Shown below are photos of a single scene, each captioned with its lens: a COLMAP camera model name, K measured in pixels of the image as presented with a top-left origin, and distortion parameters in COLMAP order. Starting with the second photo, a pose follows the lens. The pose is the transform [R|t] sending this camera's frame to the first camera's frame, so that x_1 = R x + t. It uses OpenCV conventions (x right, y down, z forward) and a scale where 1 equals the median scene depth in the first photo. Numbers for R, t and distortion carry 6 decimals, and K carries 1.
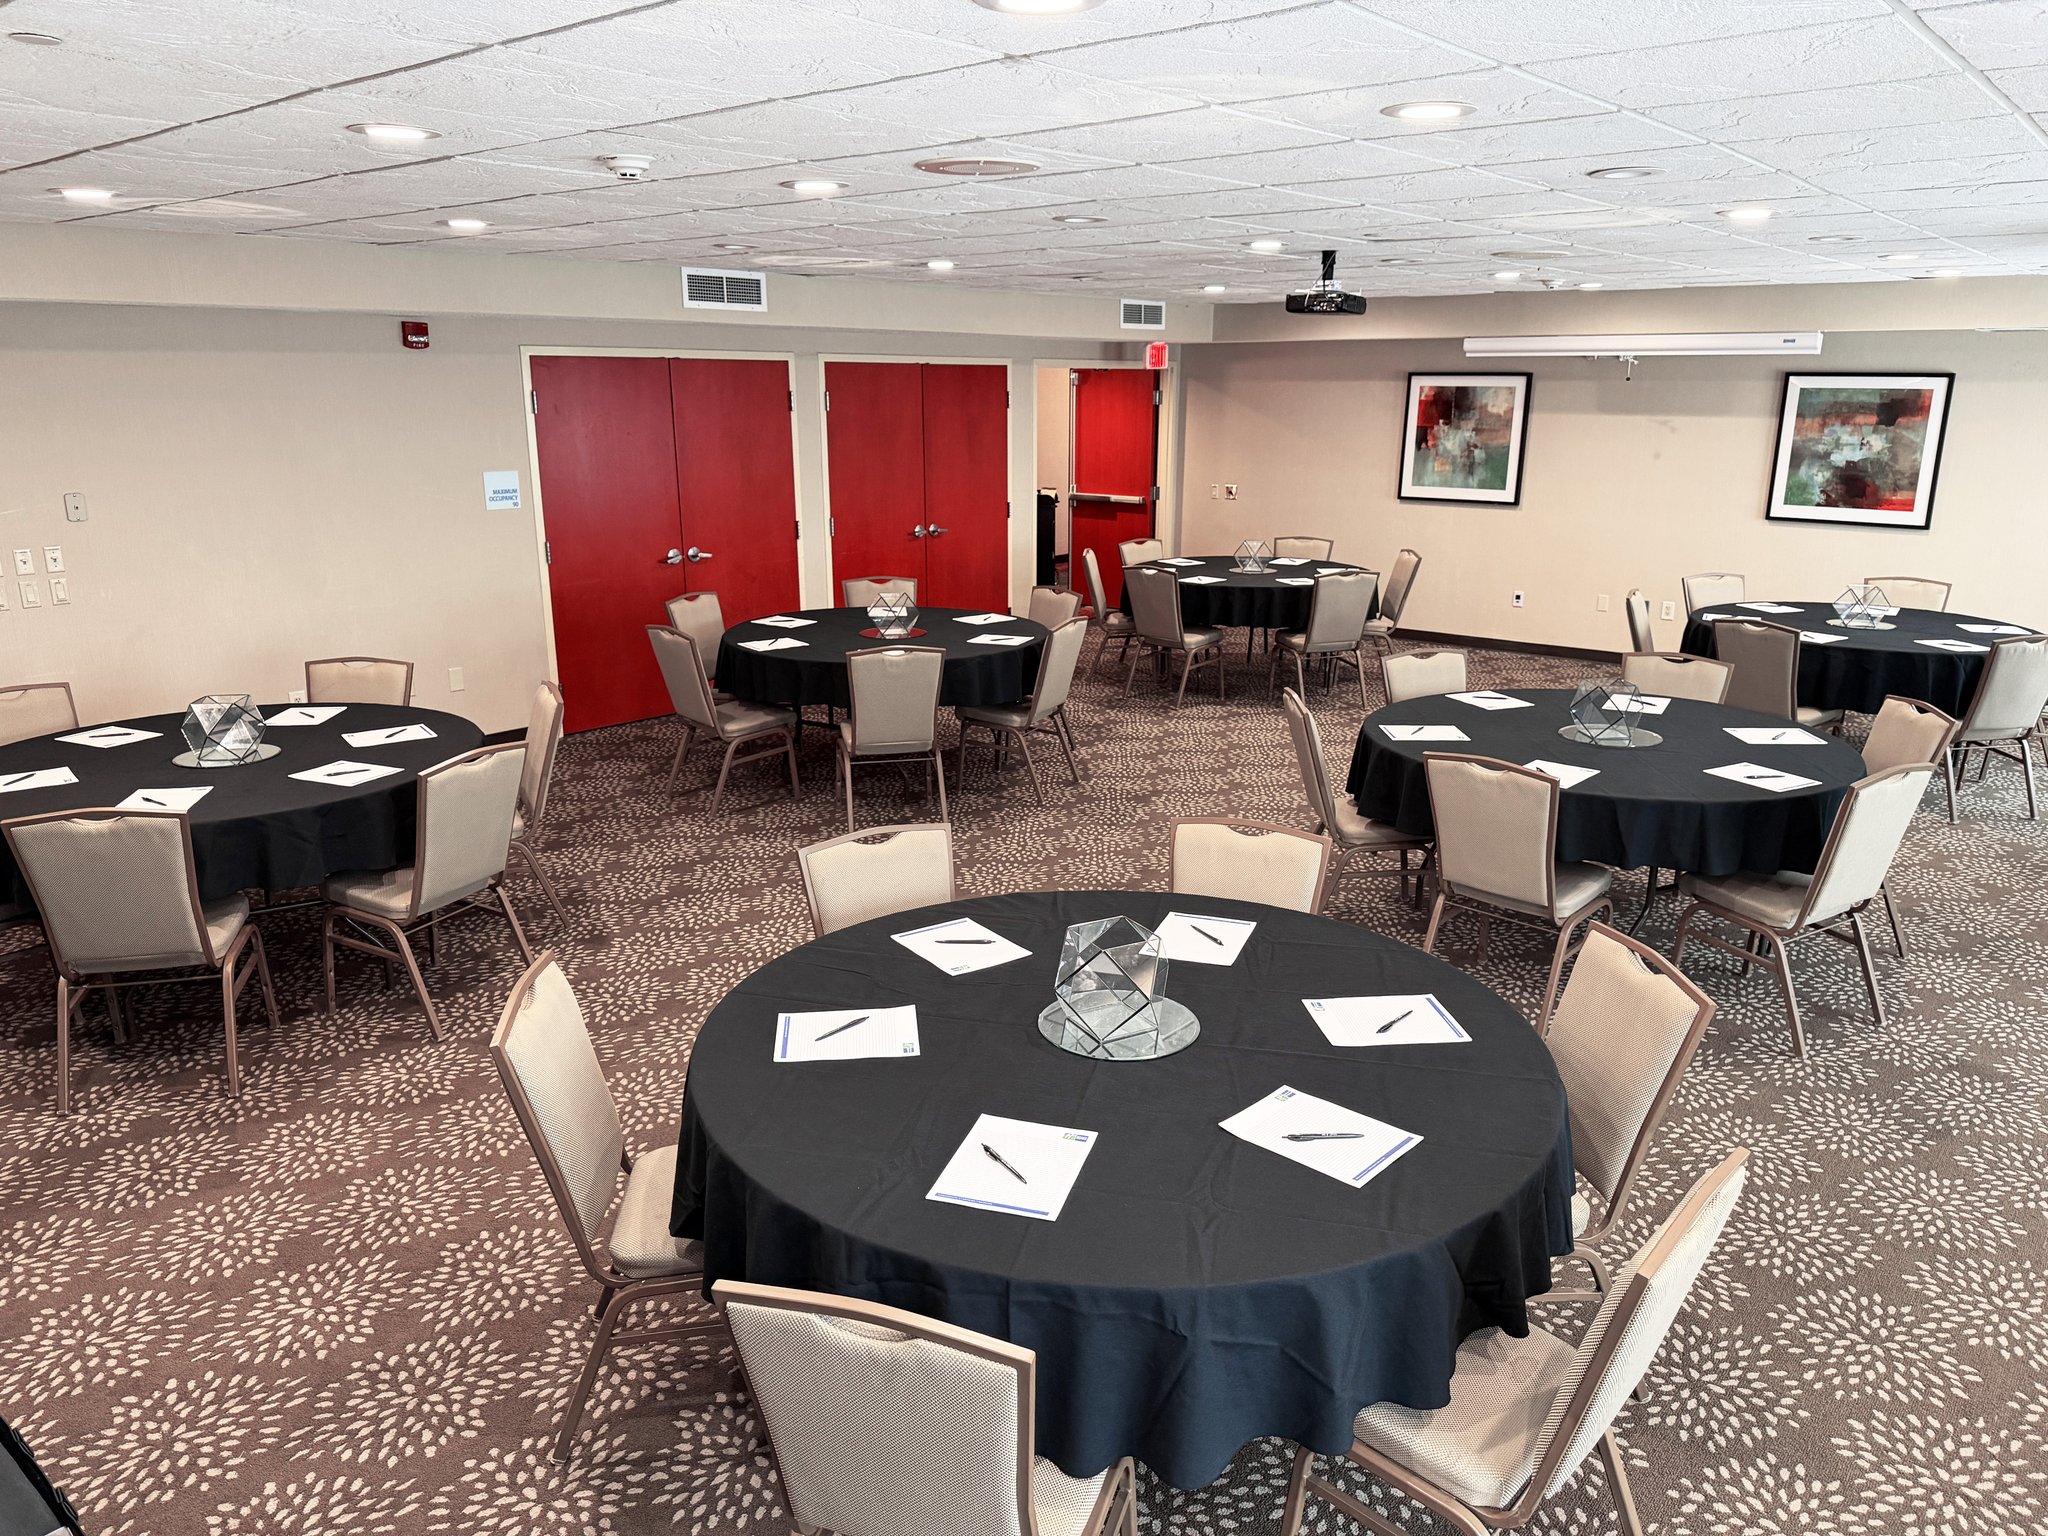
lens RADIAL K [[1477.7, 0, 1024.0], [0, 1477.7, 768.0], [0, 0, 1]] dist [0.097380, -0.186462]
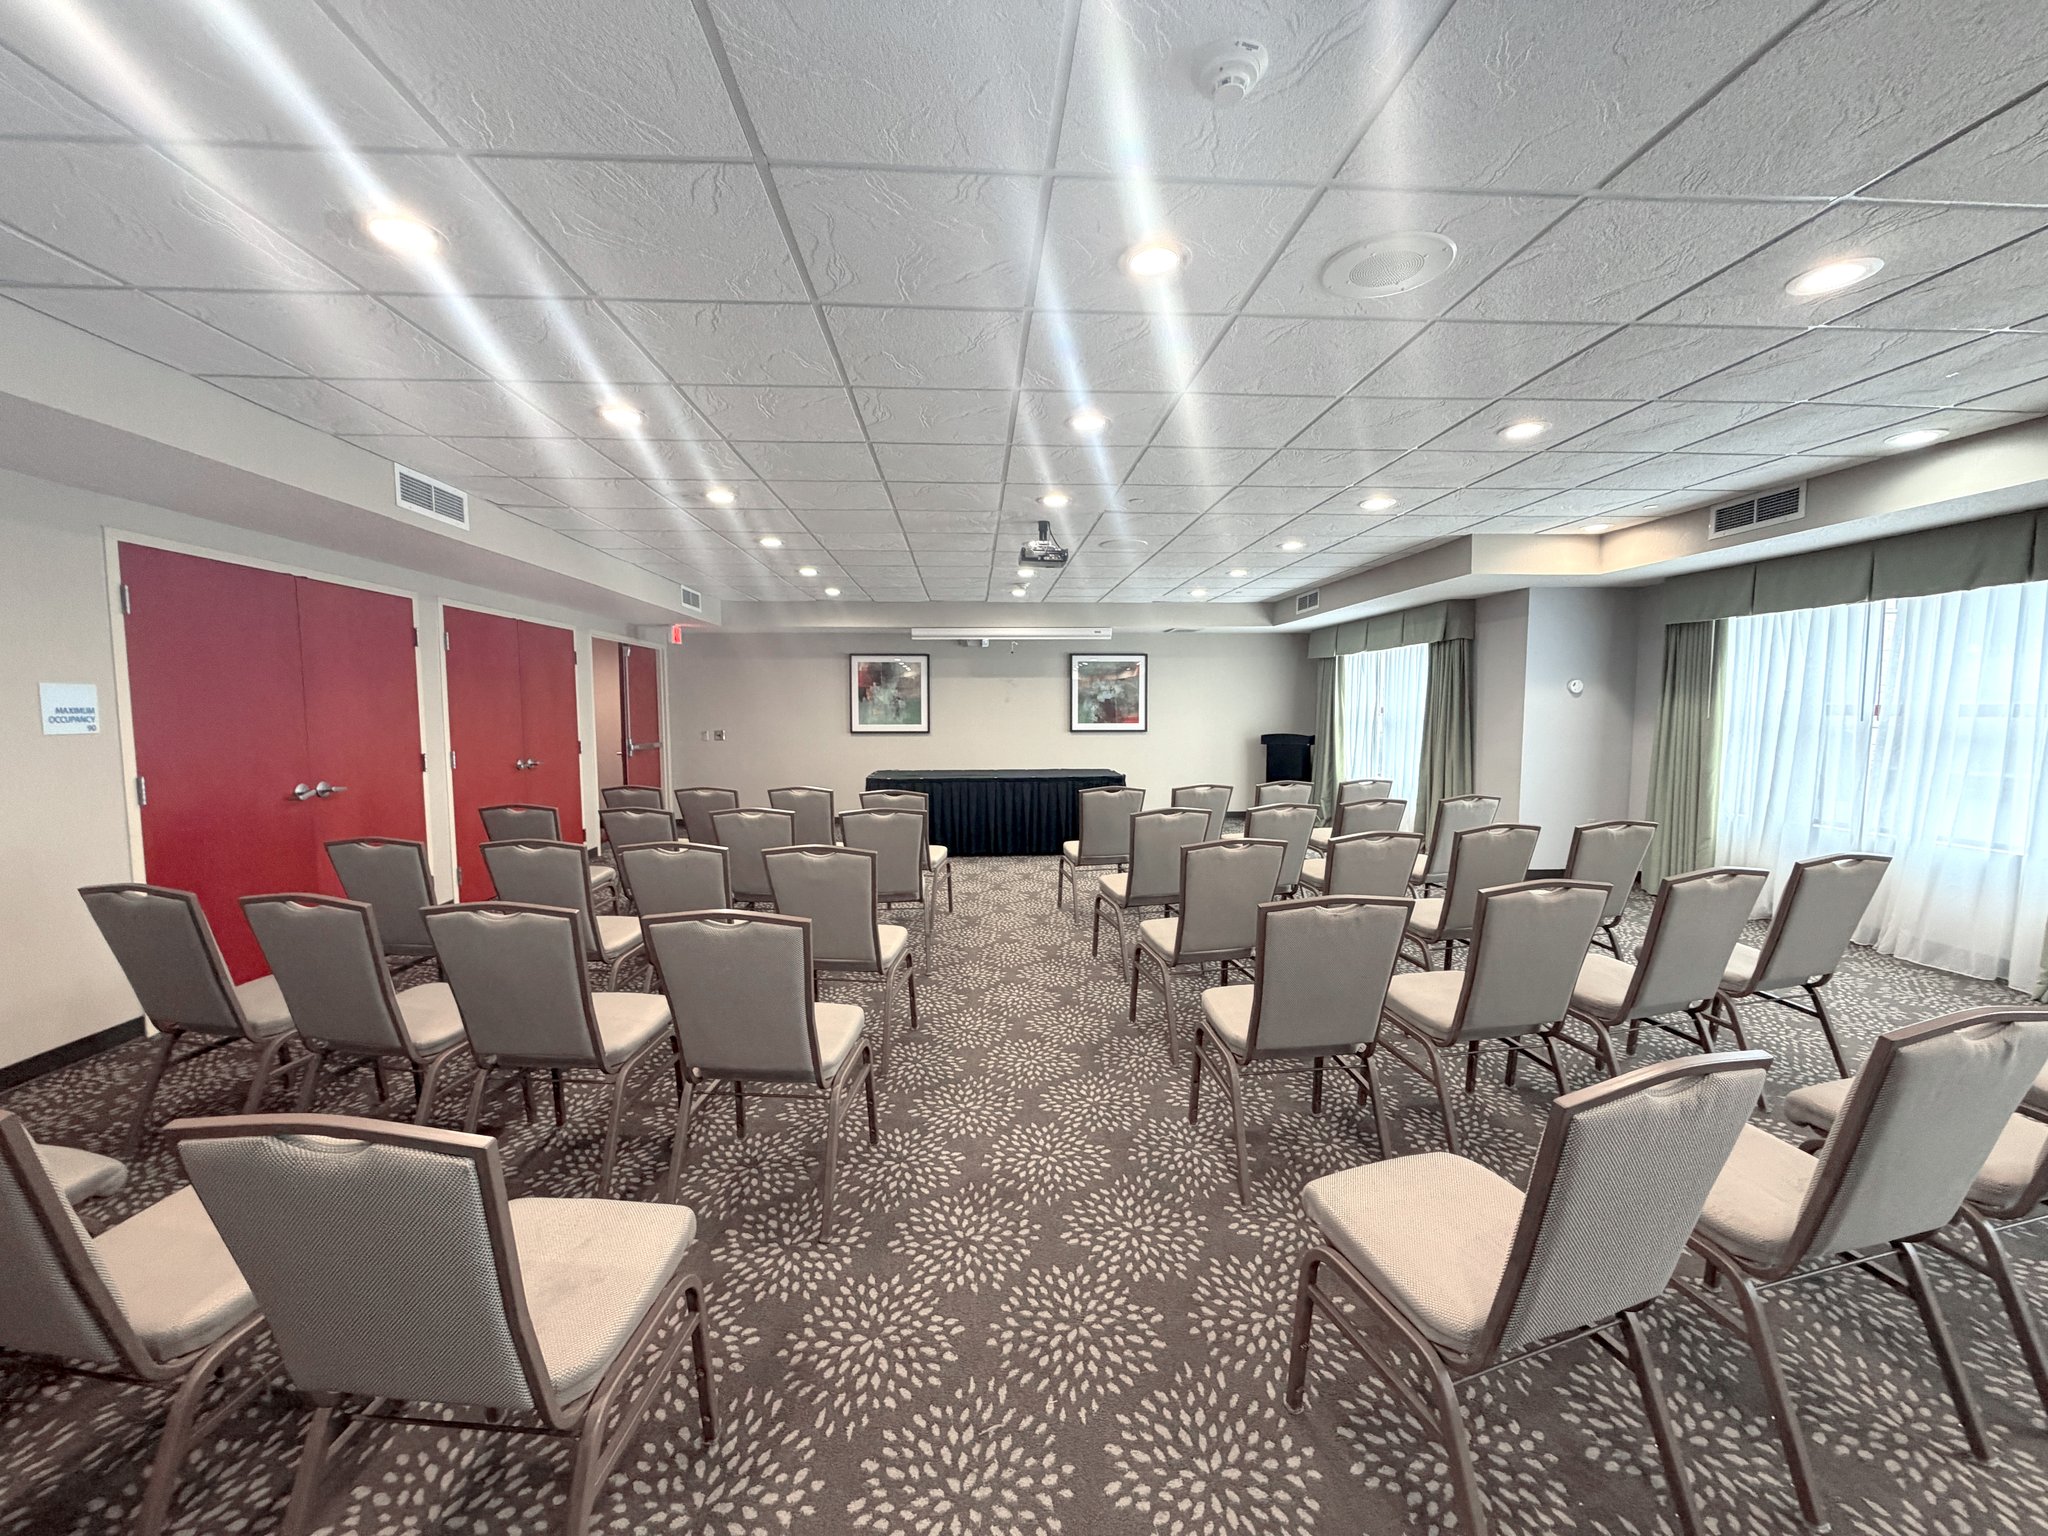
lens RADIAL K [[815.3, 0, 1024.0], [0, 815.3, 768.0], [0, 0, 1]] dist [0.000713, -0.000124]
pose [[0.721262, -0.056282, 0.690372, -0.241000], [0.182765, 0.976836, -0.111306, -0.022175], [-0.668116, 0.206457, 0.714841, 0.336289]]
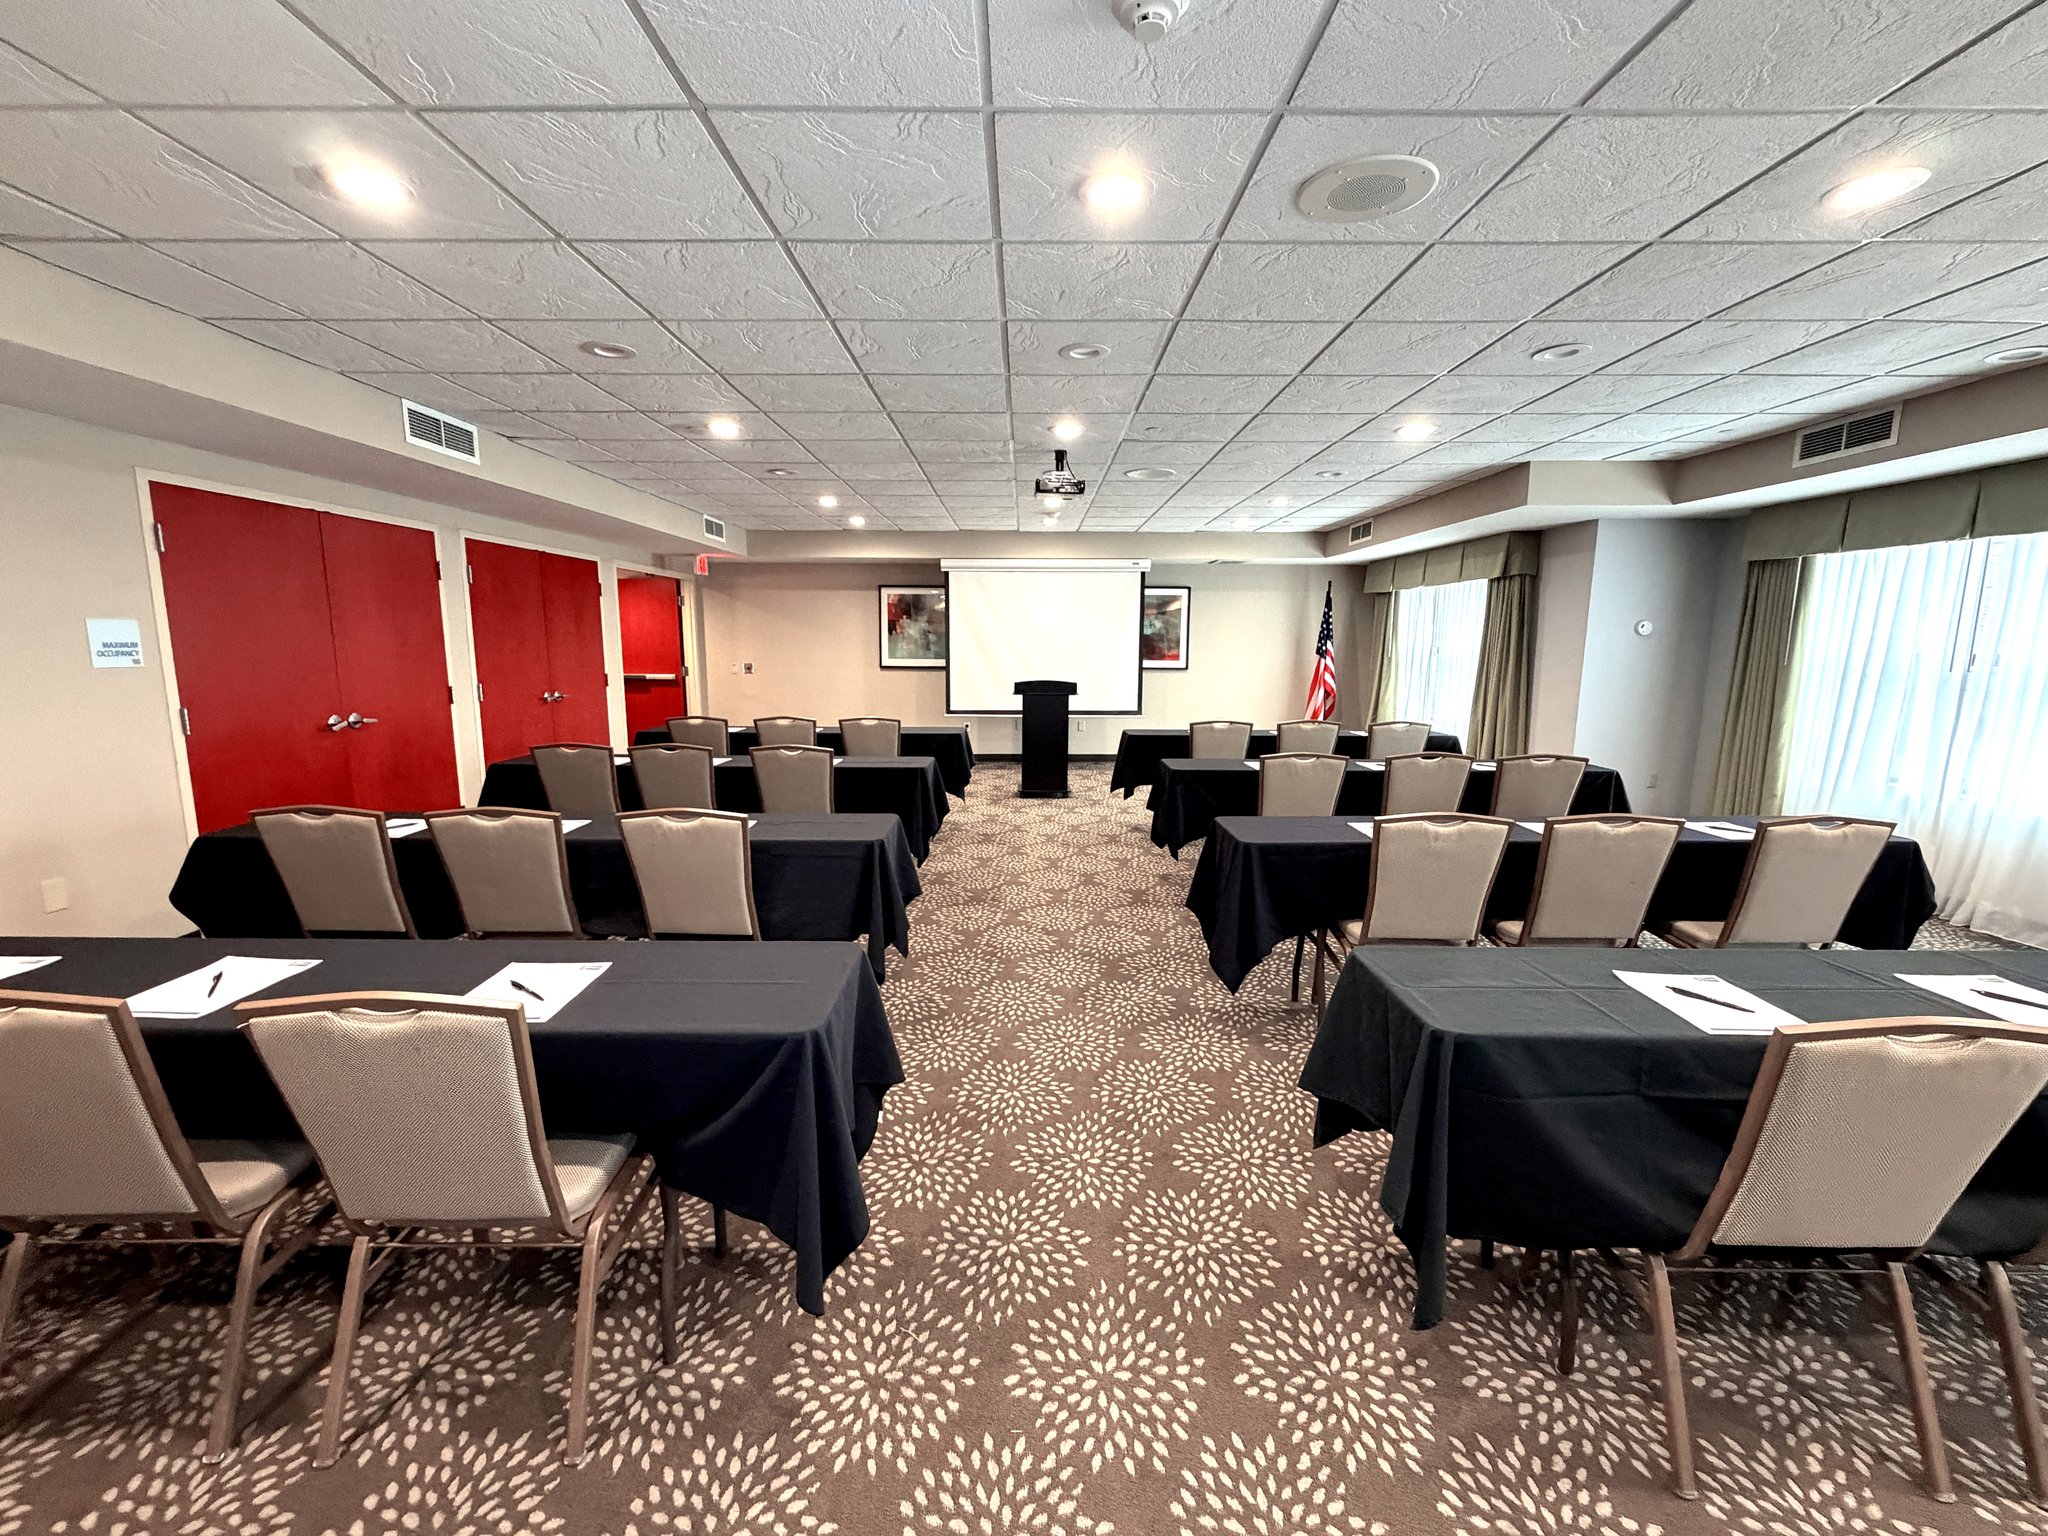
lens RADIAL K [[853.3, 0, 1024.0], [0, 853.3, 768.0], [0, 0, 1]] dist [-0.000123, 0.000551]
pose [[0.766291, -0.094865, 0.635451, -0.229169], [0.160928, 0.985852, -0.046888, -0.020210], [-0.622013, 0.138192, 0.770716, 0.307730]]
